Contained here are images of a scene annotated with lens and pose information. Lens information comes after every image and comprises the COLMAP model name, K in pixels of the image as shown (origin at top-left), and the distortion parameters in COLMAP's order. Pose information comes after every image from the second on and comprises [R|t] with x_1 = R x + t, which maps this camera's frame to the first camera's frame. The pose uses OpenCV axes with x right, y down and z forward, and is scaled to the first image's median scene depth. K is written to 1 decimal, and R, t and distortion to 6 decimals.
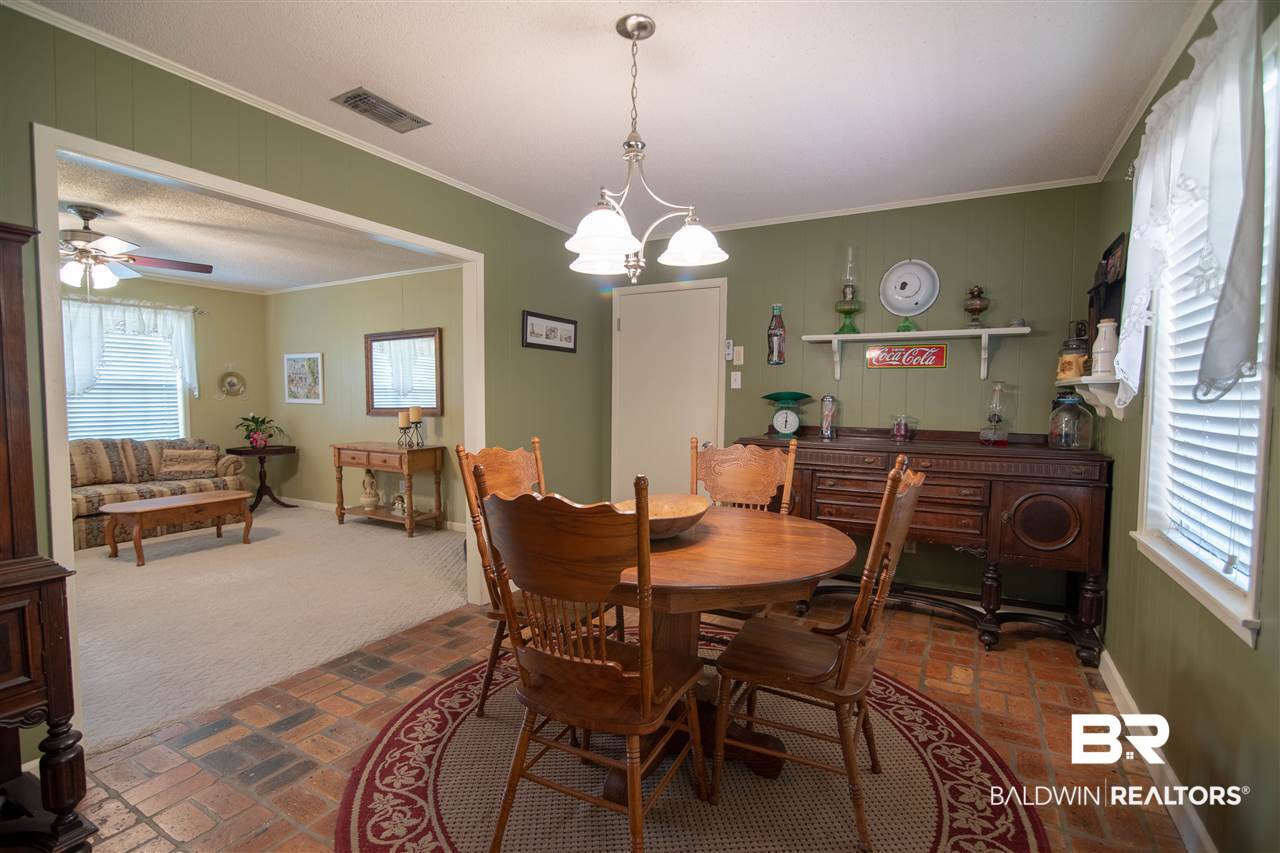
lens RADIAL K [[607.8, 0, 640.0], [0, 607.8, 426.5], [0, 0, 1]] dist [-0.001555, -0.000149]
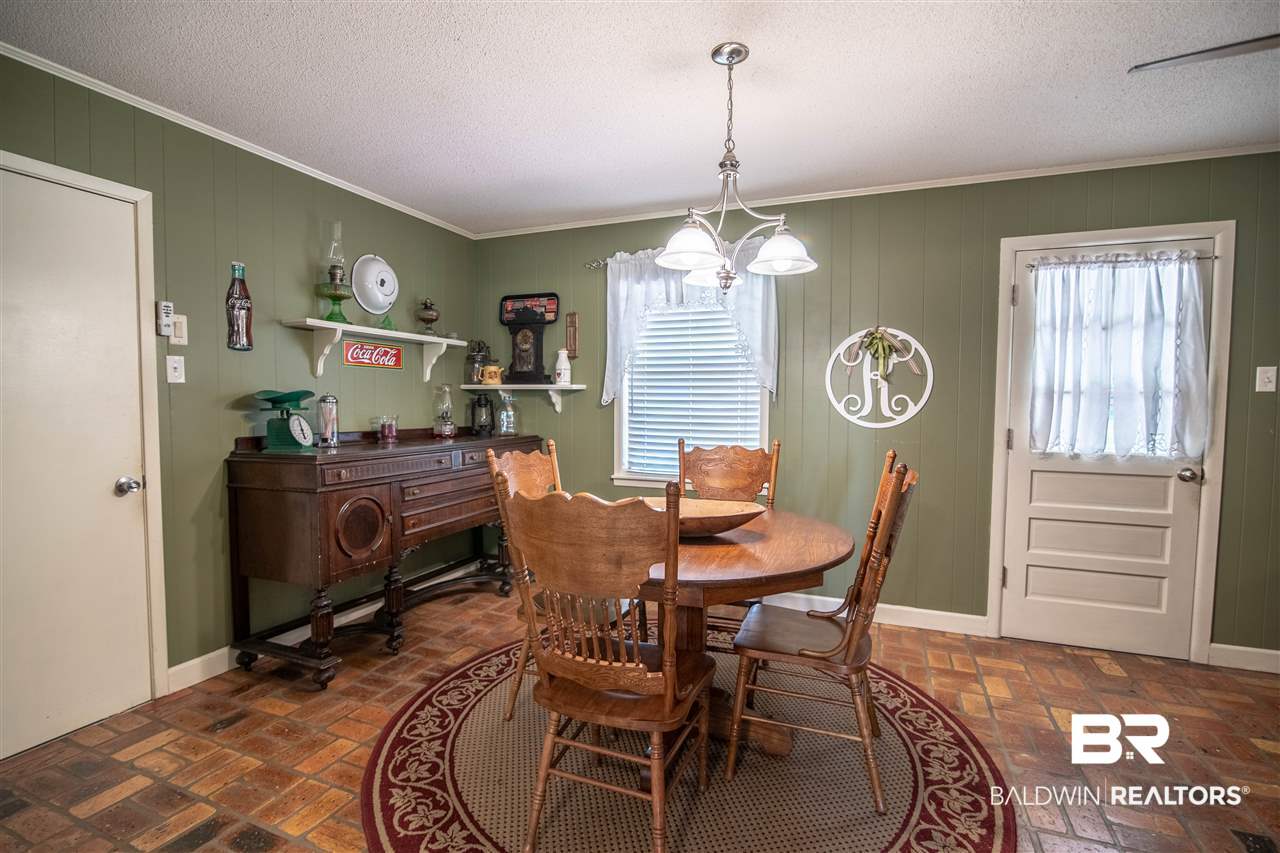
lens RADIAL K [[607.8, 0, 640.0], [0, 607.8, 426.5], [0, 0, 1]] dist [-0.001555, -0.000149]
pose [[-0.116380, -0.052477, 0.991817, -0.568200], [0.037561, 0.997656, 0.057193, -0.041099], [-0.992494, 0.043909, -0.114136, 0.687862]]
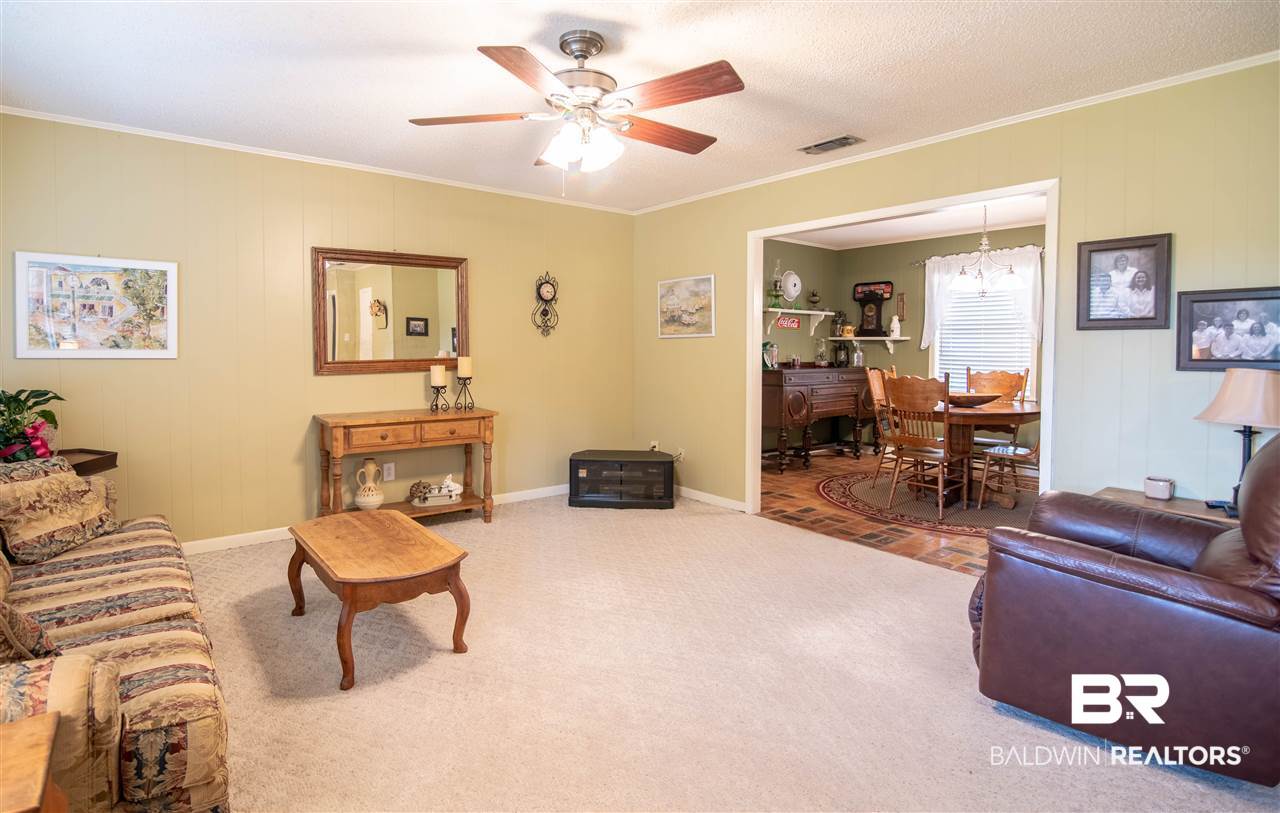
lens RADIAL K [[615.8, 0, 616.0], [0, 615.8, 368.4], [0, 0, 1]] dist [-0.001496, -0.000166]
pose [[0.393124, -0.040212, 0.918606, -1.479970], [0.039804, 0.998851, 0.026690, -0.047151], [-0.918624, 0.026072, 0.394273, 0.739683]]
